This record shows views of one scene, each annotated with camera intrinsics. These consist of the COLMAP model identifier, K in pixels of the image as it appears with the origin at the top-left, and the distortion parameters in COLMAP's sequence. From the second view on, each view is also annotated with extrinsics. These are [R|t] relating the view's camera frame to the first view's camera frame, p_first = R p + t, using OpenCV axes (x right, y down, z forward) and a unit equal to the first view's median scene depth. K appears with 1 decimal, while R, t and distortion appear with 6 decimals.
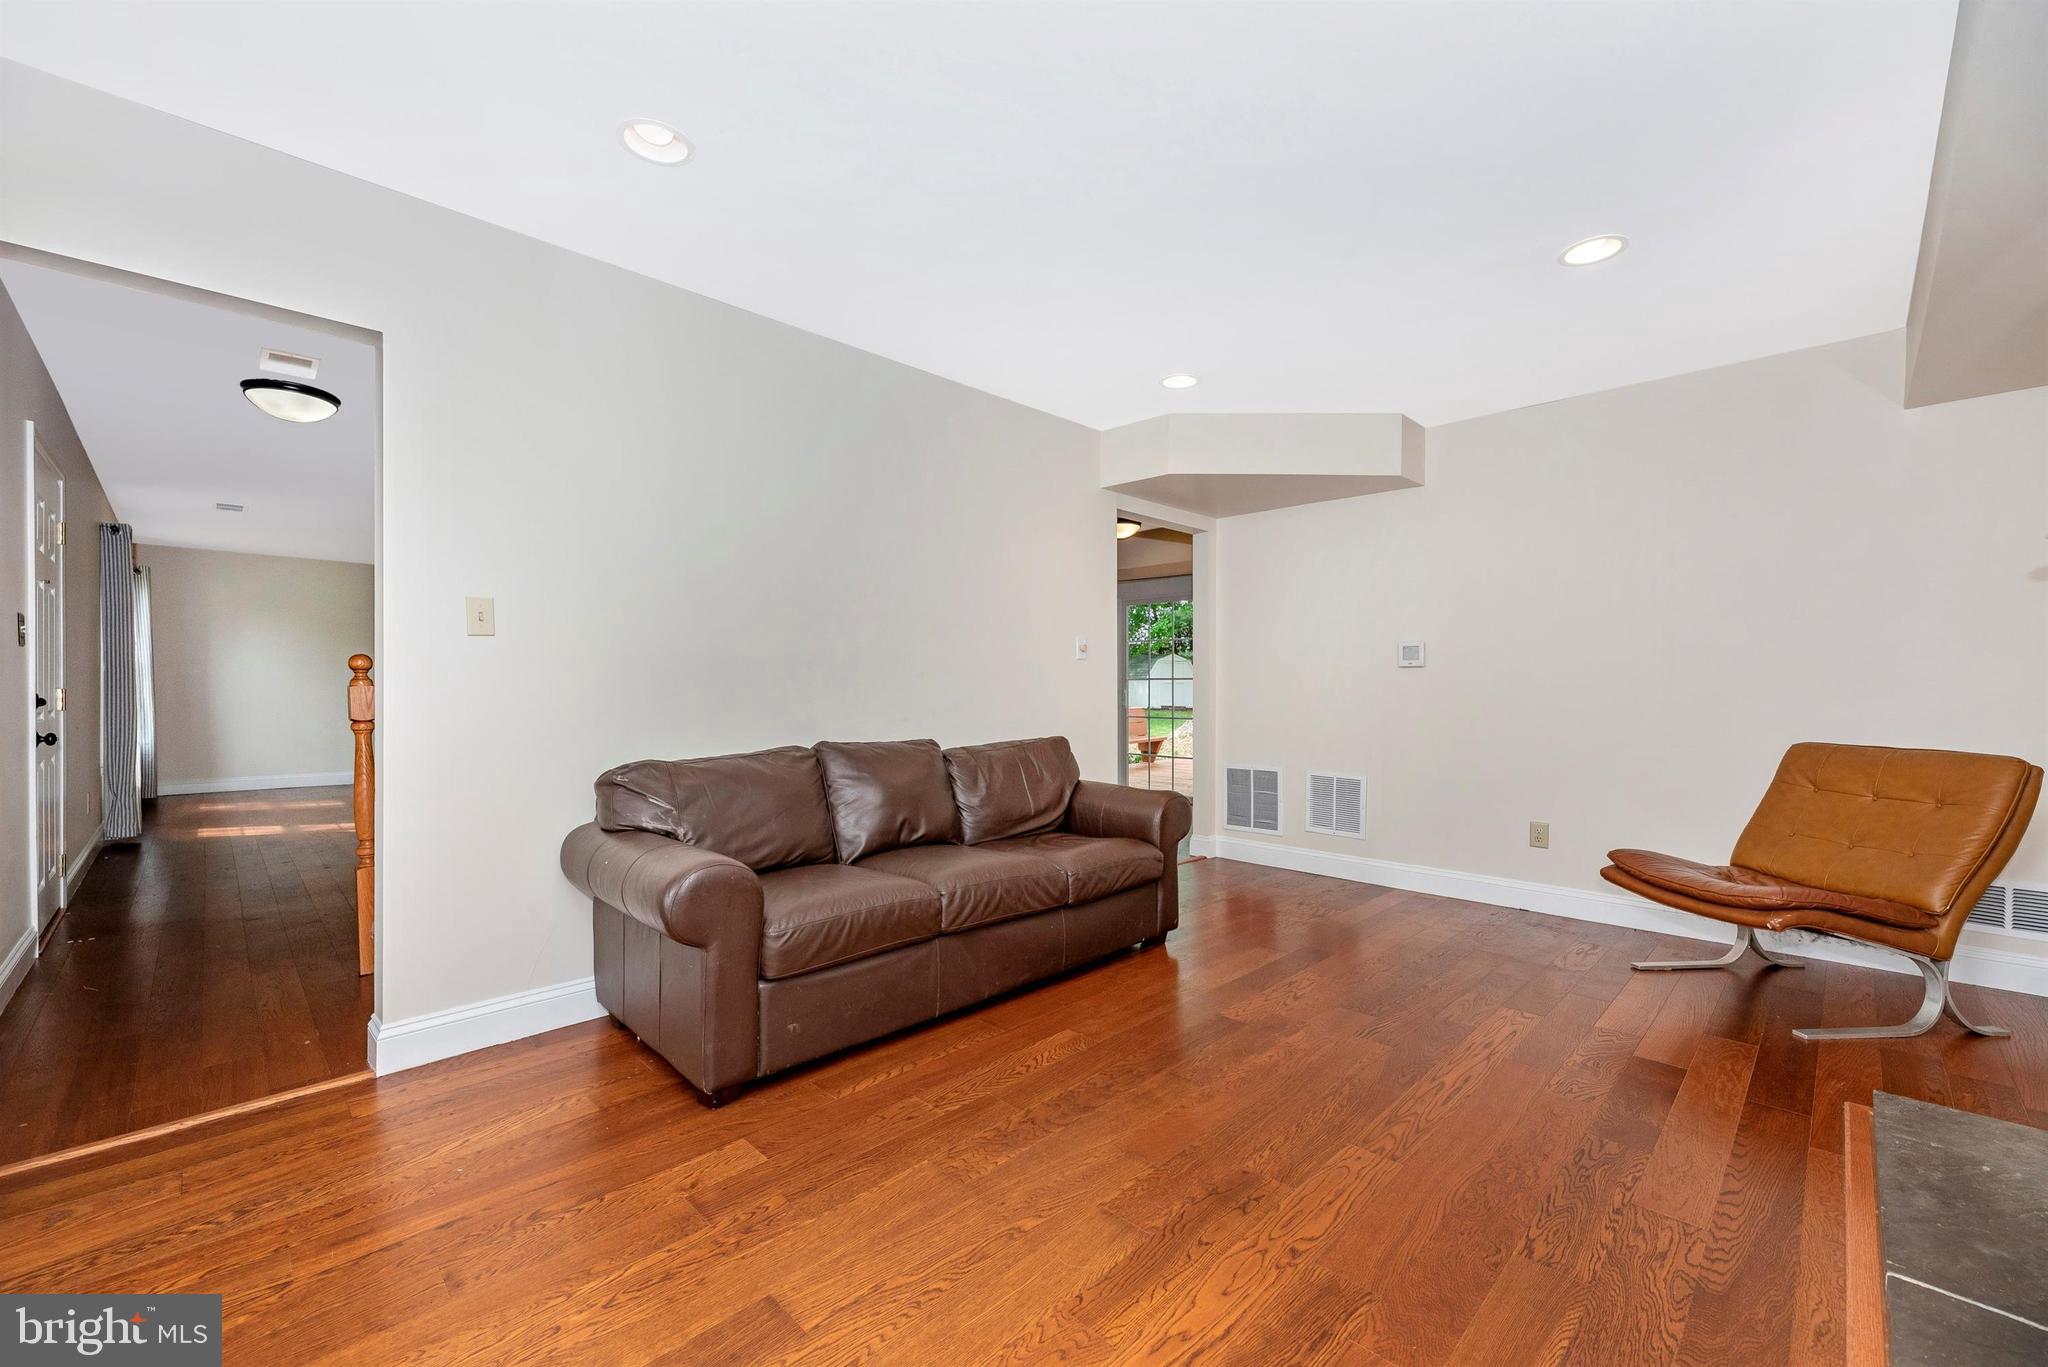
lens RADIAL K [[832.4, 0, 1019.6], [0, 832.4, 678.8], [0, 0, 1]] dist [-0.000923, 0.000008]
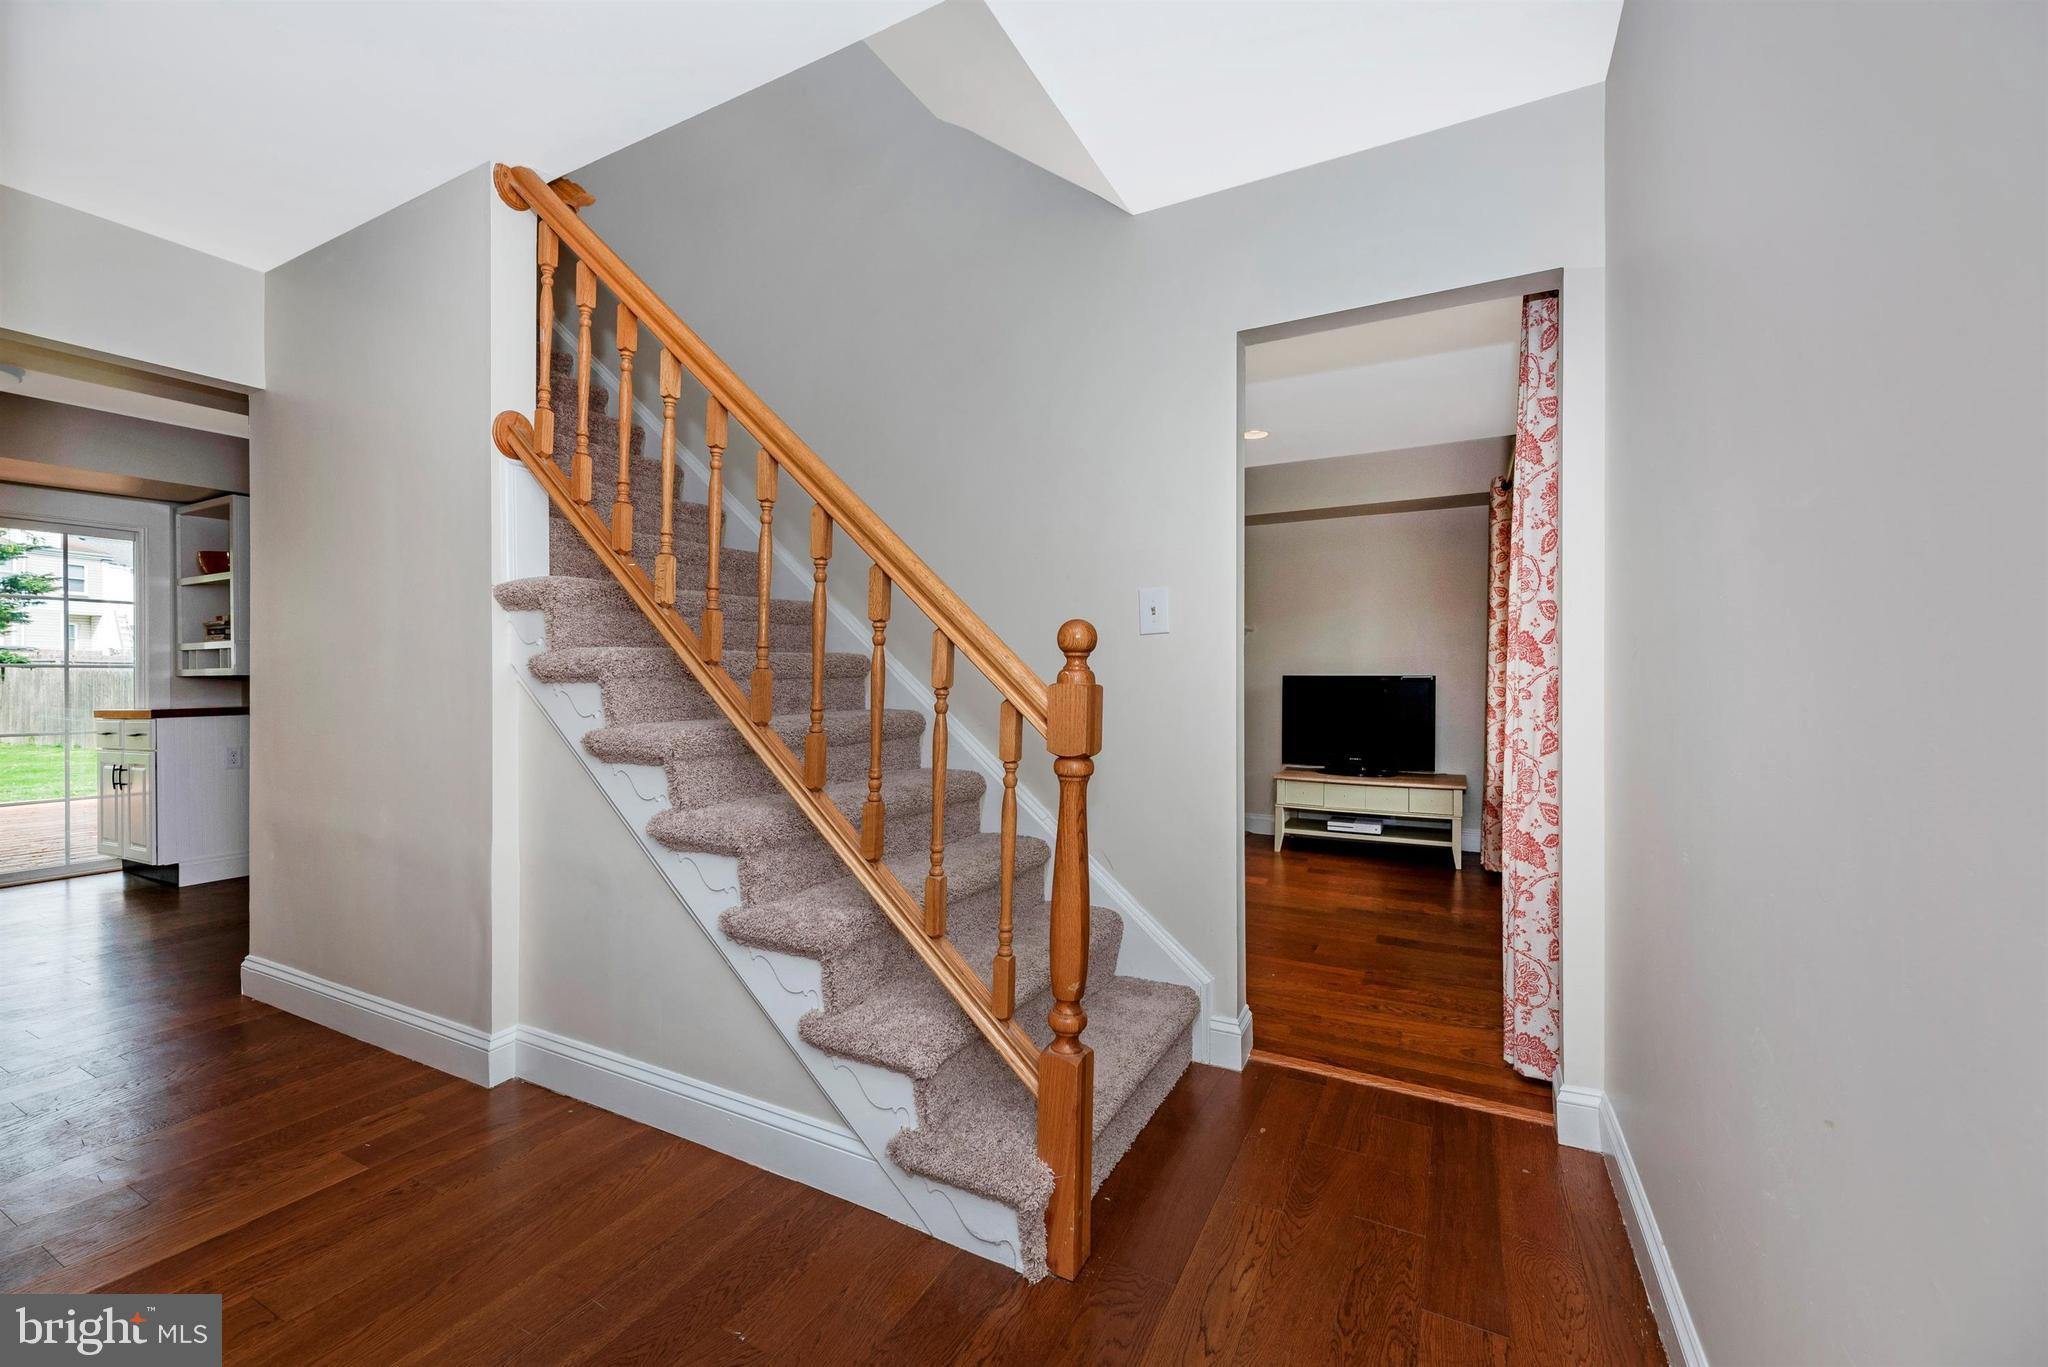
lens RADIAL K [[832.4, 0, 1019.6], [0, 832.4, 678.8], [0, 0, 1]] dist [-0.000923, 0.000008]
pose [[-0.304887, -0.001807, 0.952387, -1.903763], [0.004215, 0.999986, 0.003247, 0.005782], [-0.952379, 0.005005, -0.304875, 1.806162]]
